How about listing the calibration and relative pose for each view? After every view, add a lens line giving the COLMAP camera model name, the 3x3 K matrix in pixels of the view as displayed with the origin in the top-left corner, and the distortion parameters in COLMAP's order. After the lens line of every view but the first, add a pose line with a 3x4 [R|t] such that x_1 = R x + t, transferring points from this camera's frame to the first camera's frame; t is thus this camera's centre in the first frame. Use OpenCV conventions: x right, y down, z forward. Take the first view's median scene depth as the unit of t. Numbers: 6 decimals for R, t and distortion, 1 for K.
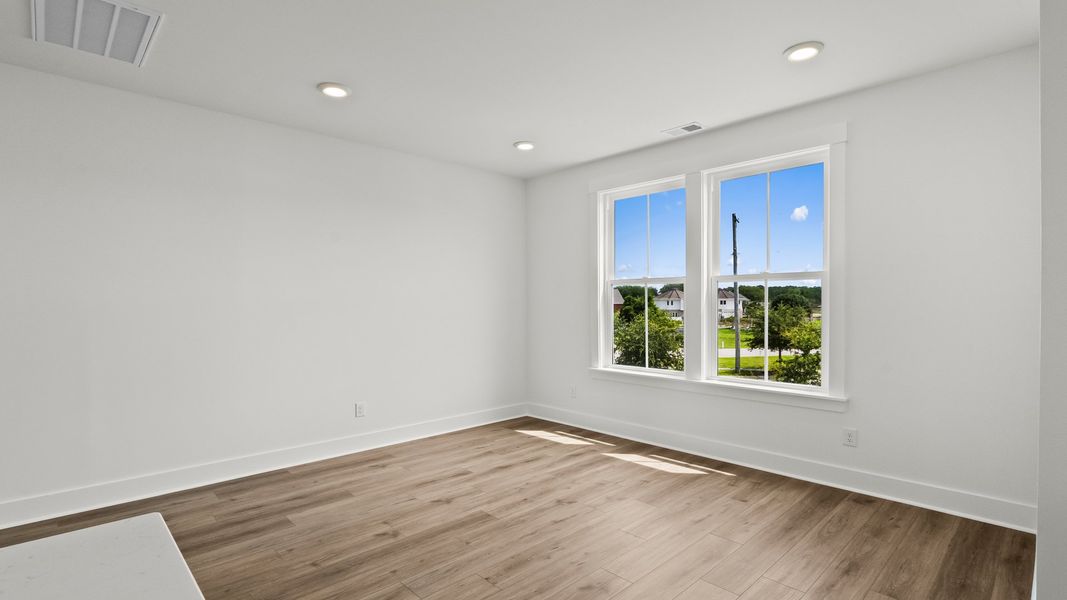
lens RADIAL K [[507.3, 0, 534.1], [0, 507.3, 303.7], [0, 0, 1]] dist [-0.002125, -0.000422]
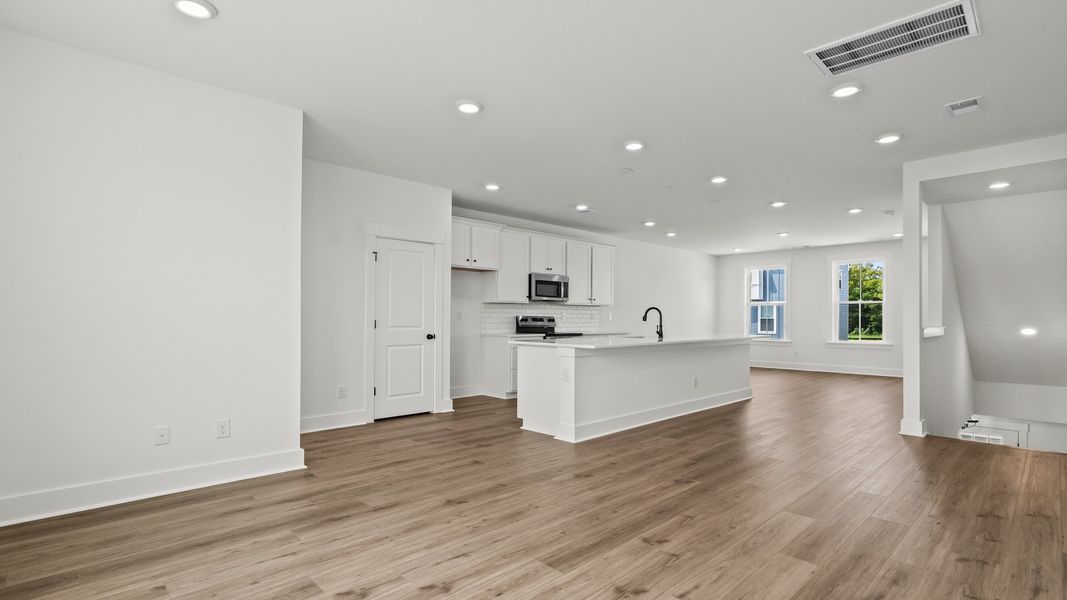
lens RADIAL K [[507.3, 0, 534.1], [0, 507.3, 303.7], [0, 0, 1]] dist [-0.002125, -0.000422]
pose [[-0.999993, 0.002258, -0.002958, -0.048798], [0.002334, 0.999665, -0.025774, 0.037187], [0.002899, -0.025781, -0.999663, 1.339364]]
